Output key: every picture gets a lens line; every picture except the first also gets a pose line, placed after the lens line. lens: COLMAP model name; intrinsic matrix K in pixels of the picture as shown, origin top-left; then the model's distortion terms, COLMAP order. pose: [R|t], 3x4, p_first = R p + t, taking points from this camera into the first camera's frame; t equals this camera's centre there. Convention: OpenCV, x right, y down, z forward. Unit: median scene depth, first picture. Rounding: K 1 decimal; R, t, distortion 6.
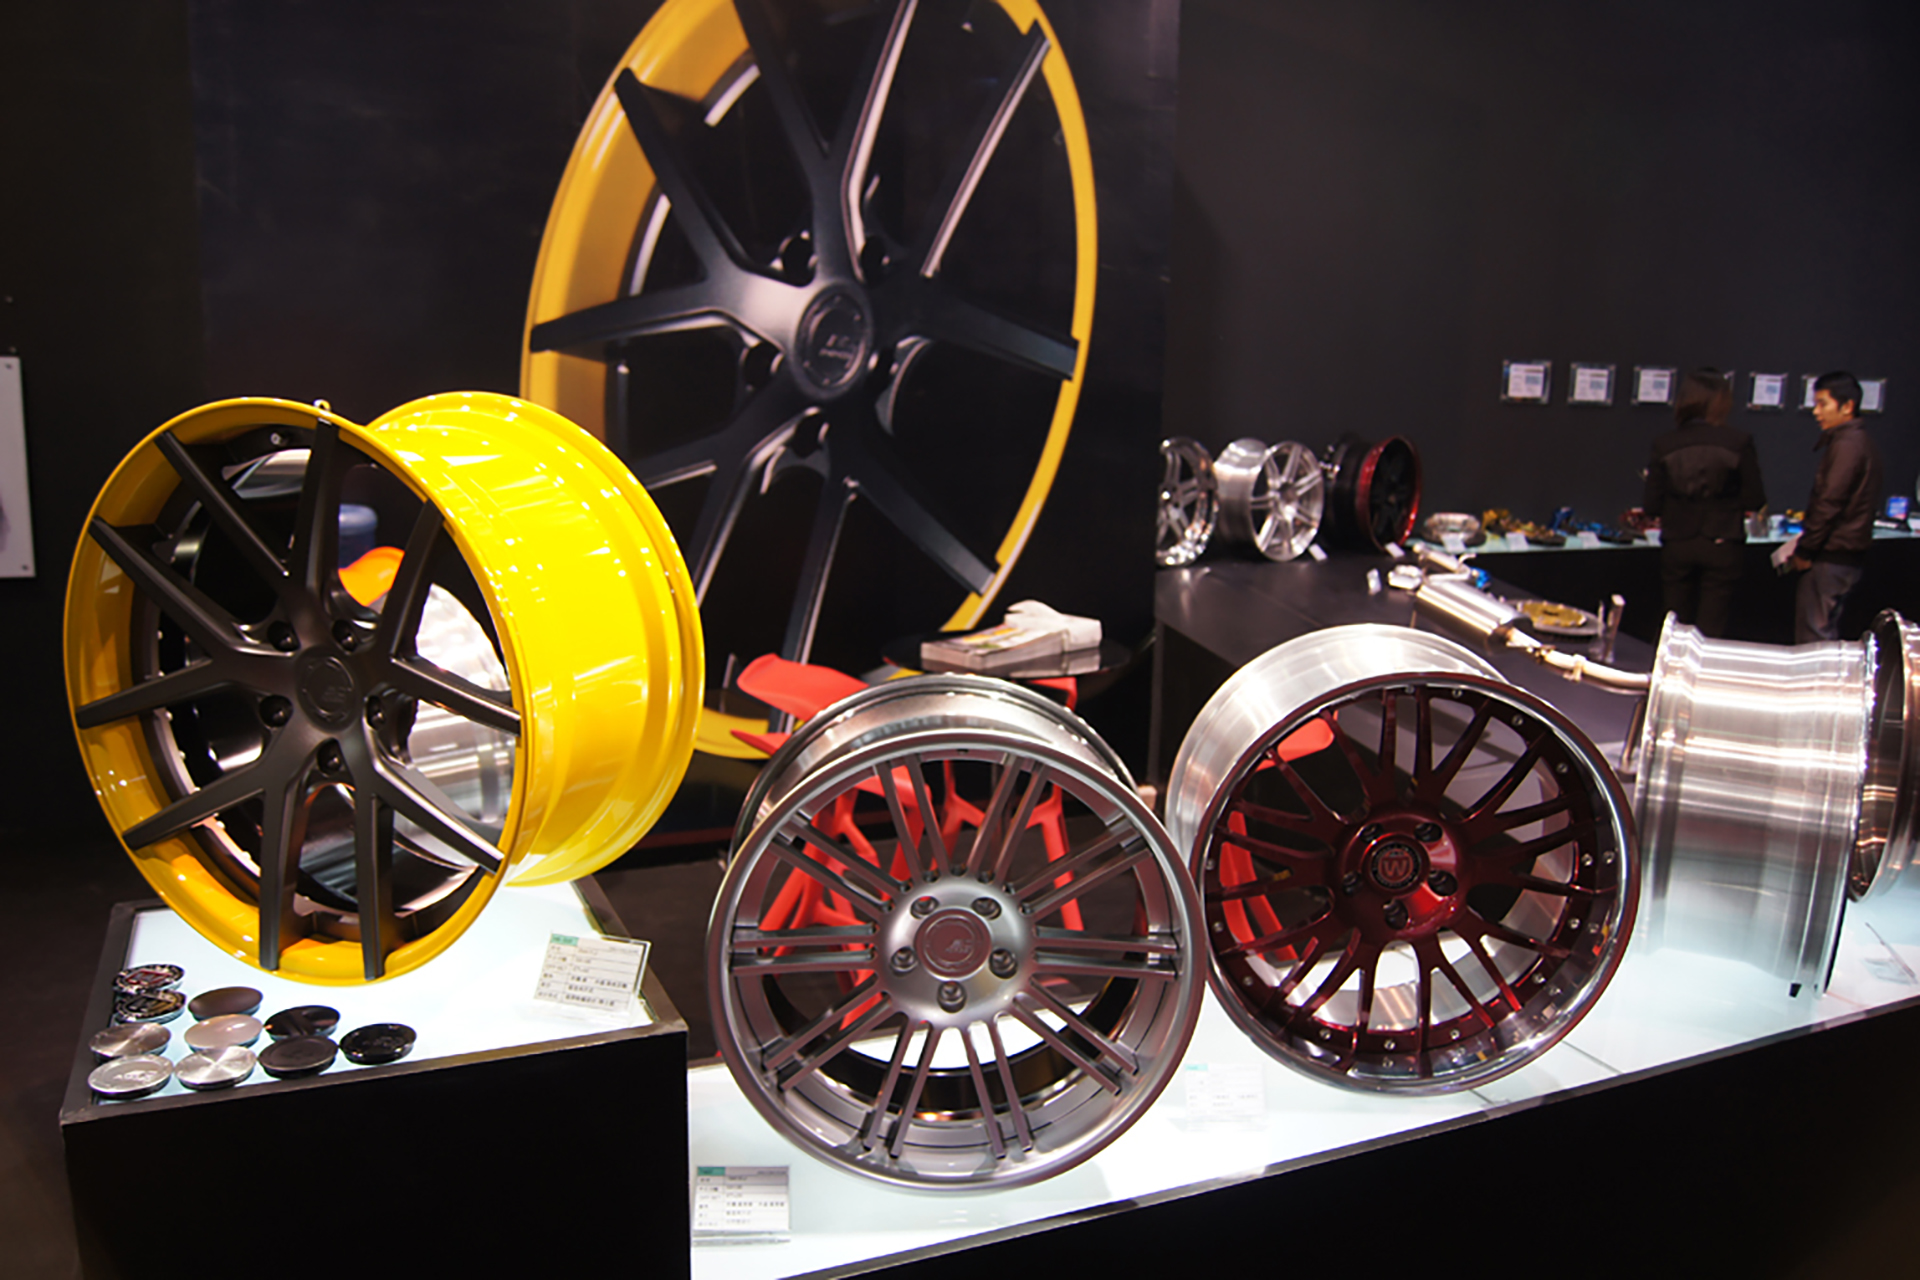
lens RADIAL K [[1475.9, 0, 1037.8], [0, 1475.9, 642.4], [0, 0, 1]] dist [-0.074269, 0.004187]
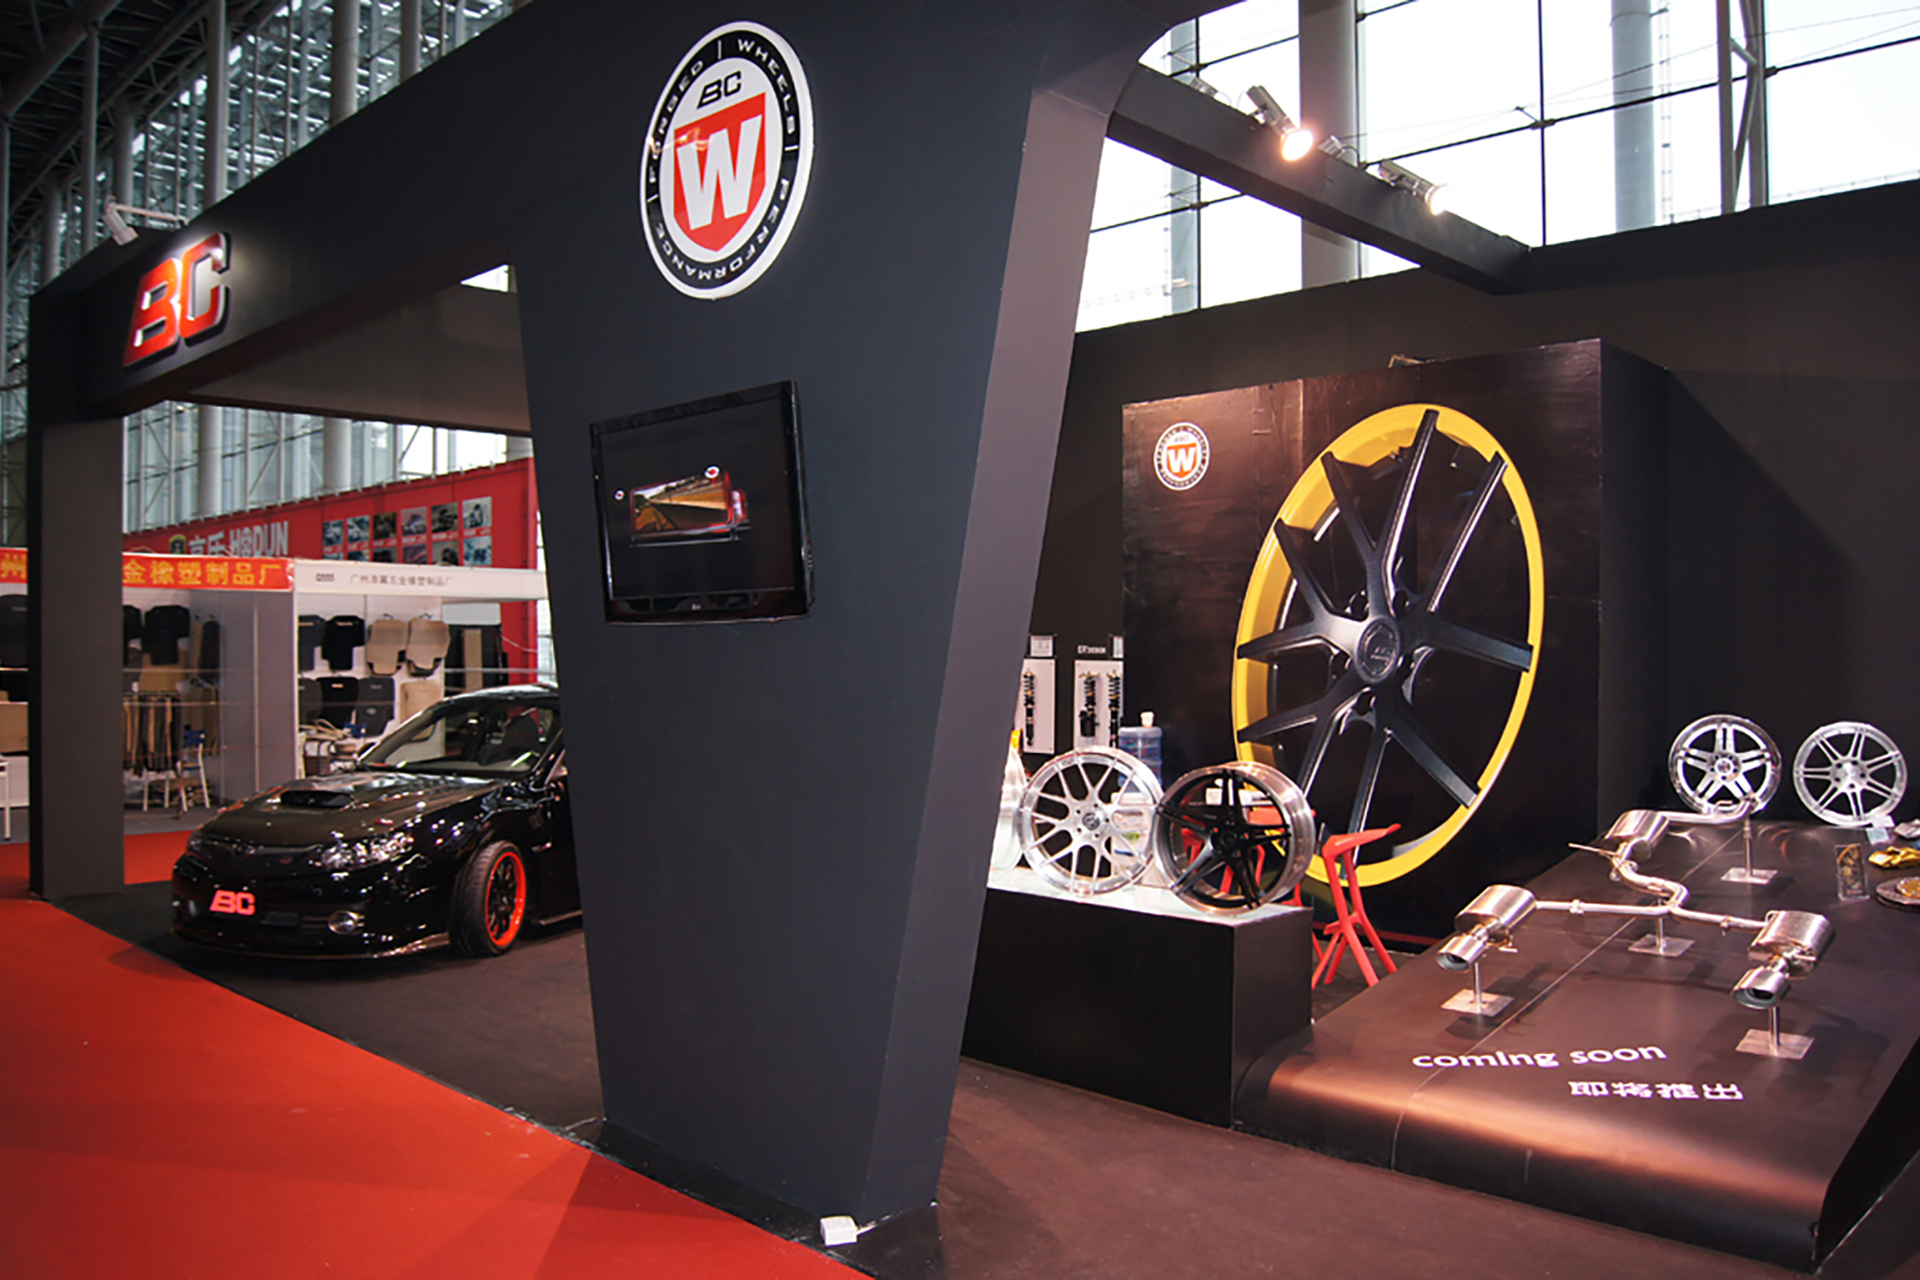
lens RADIAL K [[1475.9, 0, 953.4], [0, 1475.9, 637.6], [0, 0, 1]] dist [-0.074269, 0.004187]
pose [[0.358646, -0.039903, -0.932620, 1.323843], [-0.177871, 0.977859, -0.110240, 0.065261], [0.916371, 0.205423, 0.343608, -0.077287]]
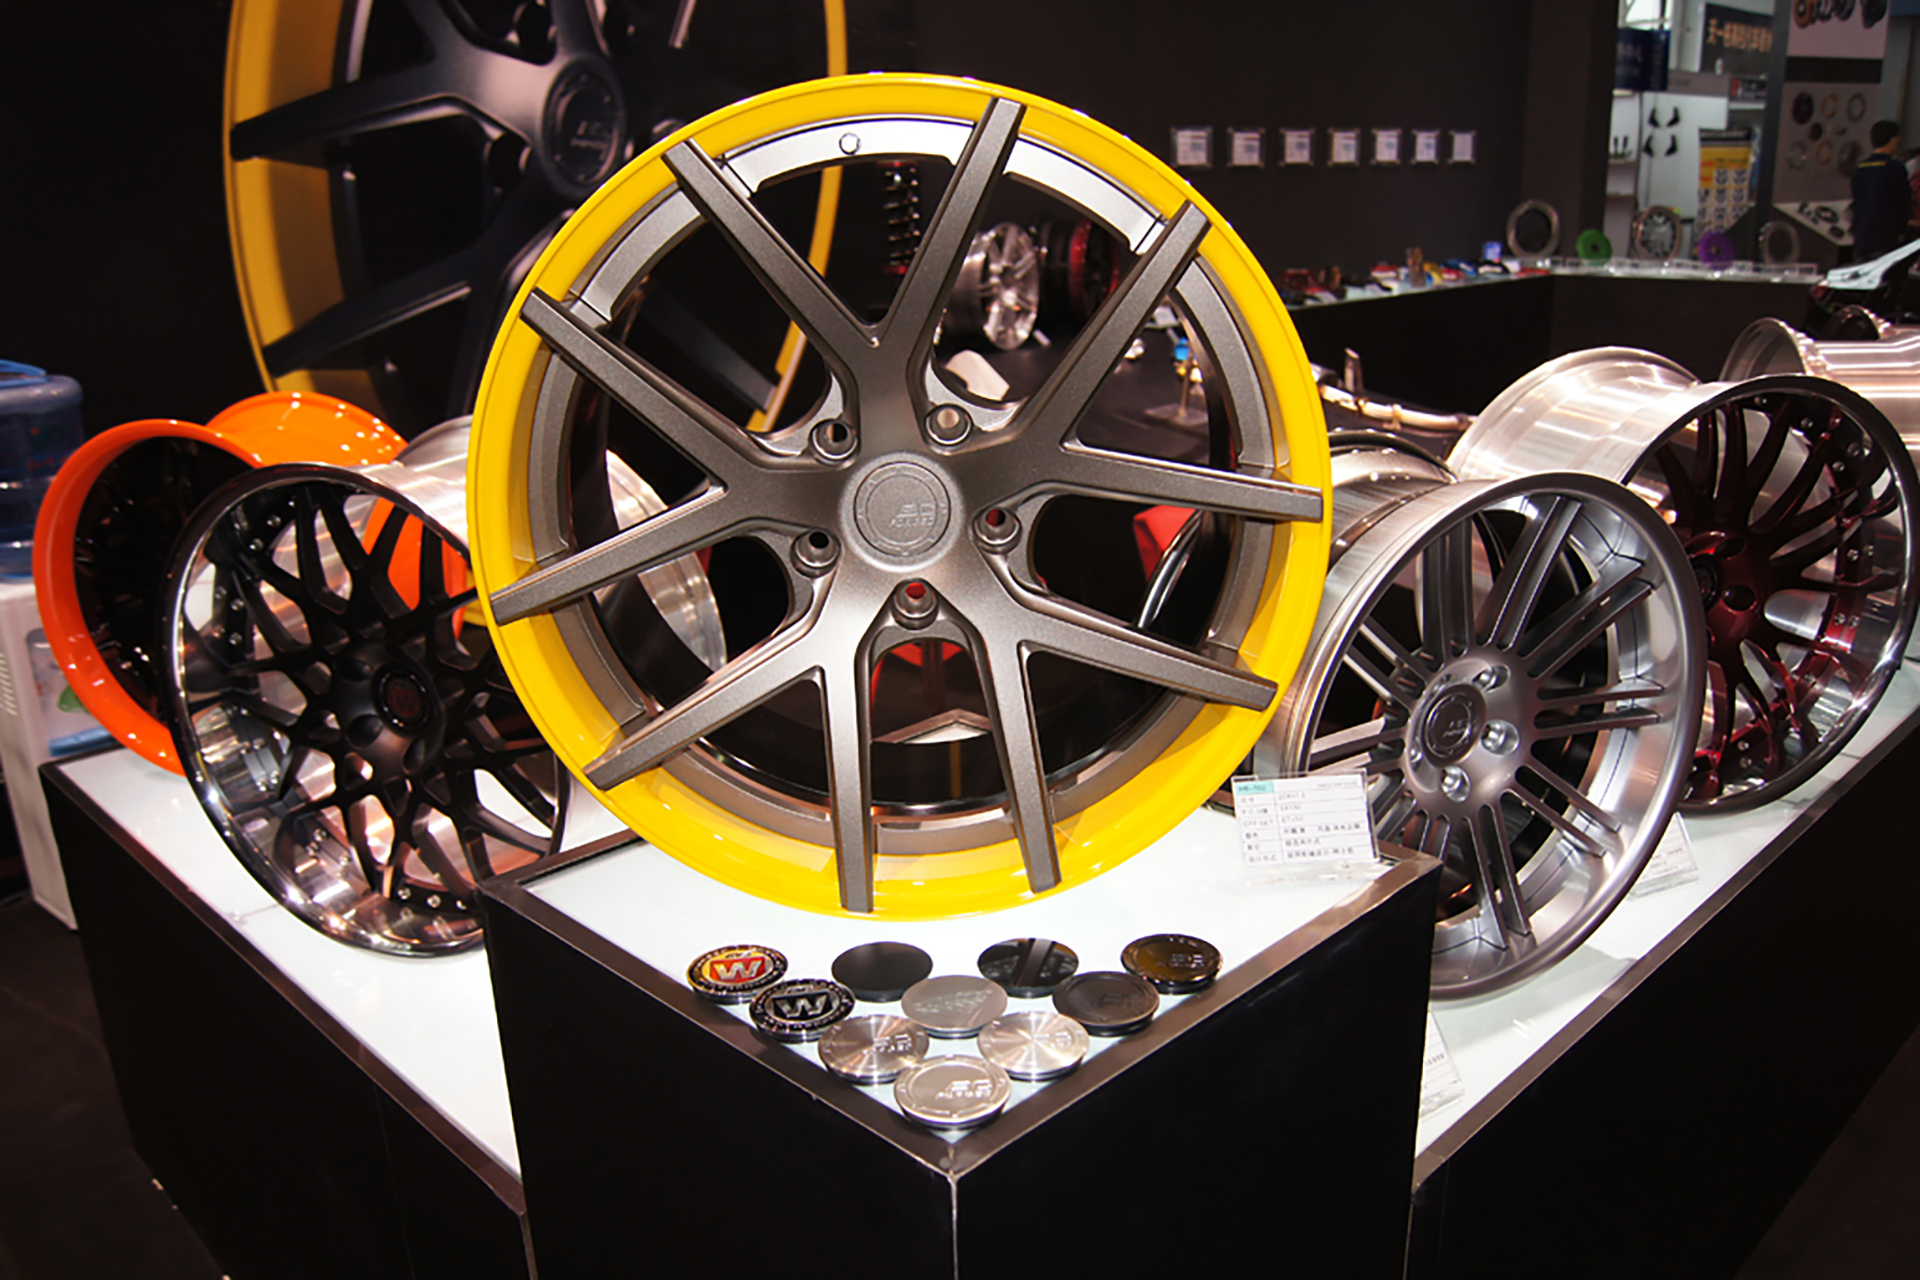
lens RADIAL K [[1475.9, 0, 1002.7], [0, 1475.9, 661.0], [0, 0, 1]] dist [-0.074269, 0.004187]
pose [[0.942178, -0.156803, 0.296165, -0.208411], [0.116545, 0.981928, 0.149114, 0.001116], [-0.314194, -0.105976, 0.943425, 0.095188]]
